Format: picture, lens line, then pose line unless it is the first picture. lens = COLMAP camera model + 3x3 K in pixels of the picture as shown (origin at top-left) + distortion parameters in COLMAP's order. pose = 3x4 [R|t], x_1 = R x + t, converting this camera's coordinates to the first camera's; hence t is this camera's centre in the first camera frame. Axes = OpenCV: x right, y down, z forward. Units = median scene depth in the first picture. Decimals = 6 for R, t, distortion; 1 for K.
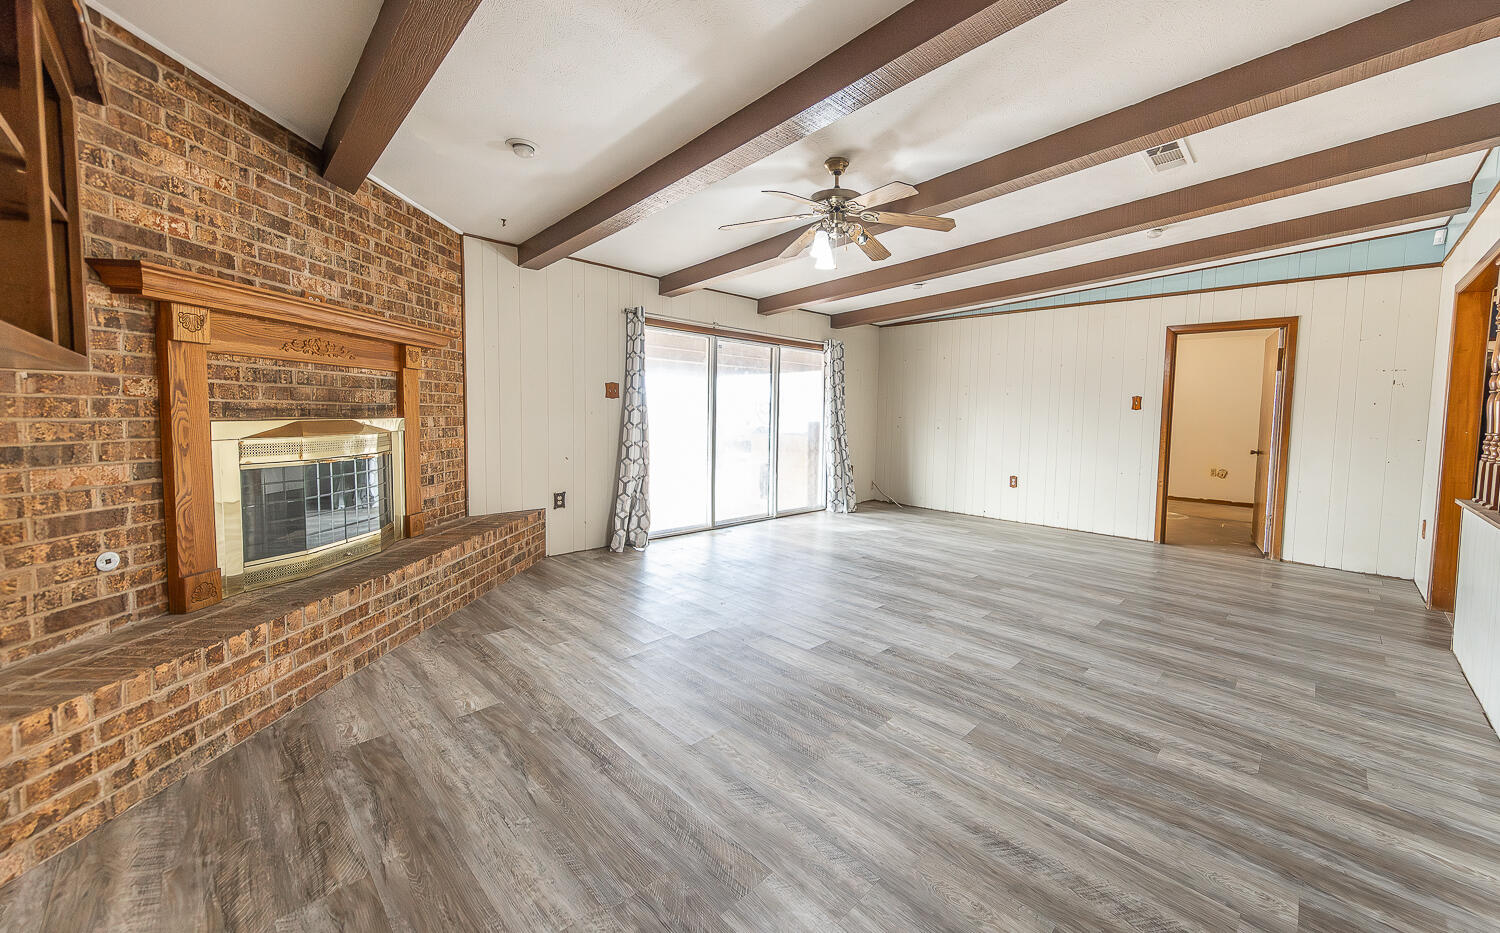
lens RADIAL K [[564.4, 0, 785.4], [0, 564.4, 446.9], [0, 0, 1]] dist [0.010469, -0.000085]
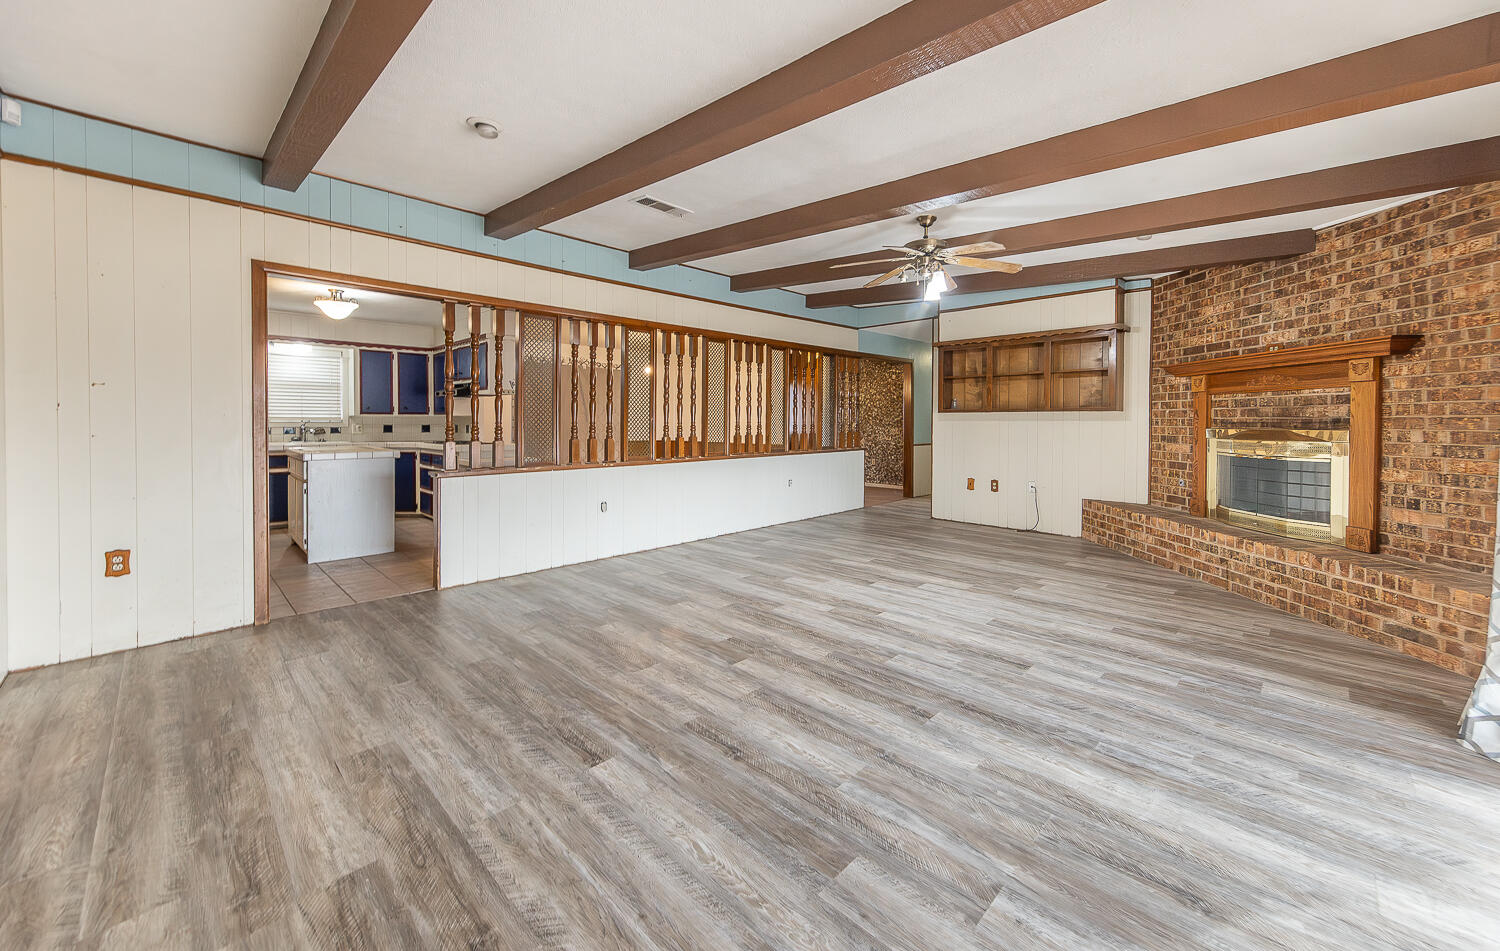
lens RADIAL K [[571.6, 0, 750.2], [0, 571.6, 426.4], [0, 0, 1]] dist [0.010046, 0.000113]
pose [[-0.999673, -0.020495, 0.015324, 0.446183], [-0.019376, 0.997366, 0.069896, -0.122377], [-0.016716, 0.069576, -0.997437, 2.281172]]
